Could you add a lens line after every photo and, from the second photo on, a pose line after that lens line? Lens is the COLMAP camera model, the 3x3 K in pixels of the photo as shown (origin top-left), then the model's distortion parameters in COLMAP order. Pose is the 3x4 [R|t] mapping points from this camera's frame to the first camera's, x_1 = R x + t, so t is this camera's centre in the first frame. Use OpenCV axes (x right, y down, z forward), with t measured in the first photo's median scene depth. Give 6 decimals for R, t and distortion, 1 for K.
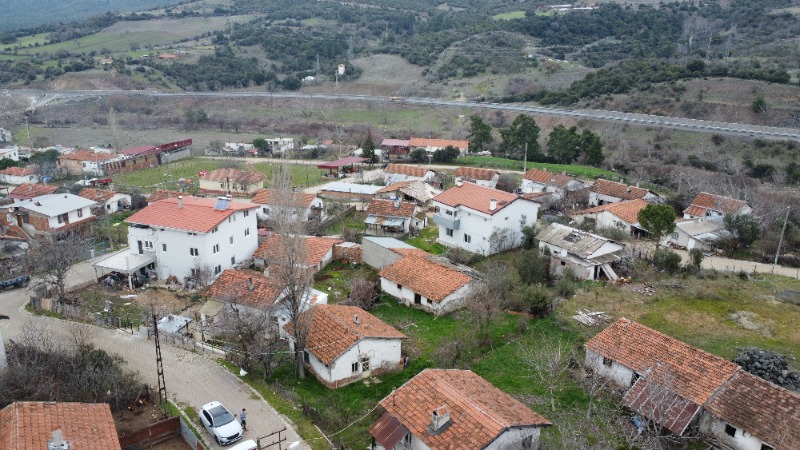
lens RADIAL K [[580.6, 0, 402.4], [0, 580.6, 225.8], [0, 0, 1]] dist [-0.031679, -0.004533]
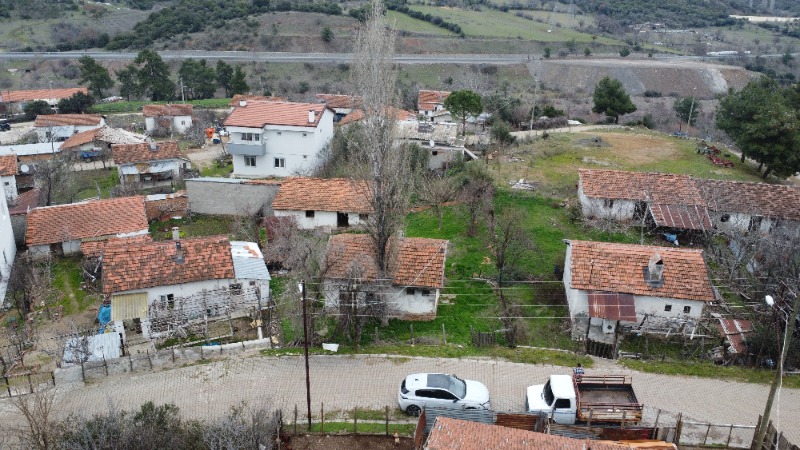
lens RADIAL K [[581.1, 0, 389.2], [0, 581.1, 224.5], [0, 0, 1]] dist [-0.022551, 0.000132]
pose [[0.718035, -0.247860, 0.650378, -0.305944], [0.200527, 0.968489, 0.147705, 0.014096], [-0.666494, 0.024361, 0.745112, 0.216523]]
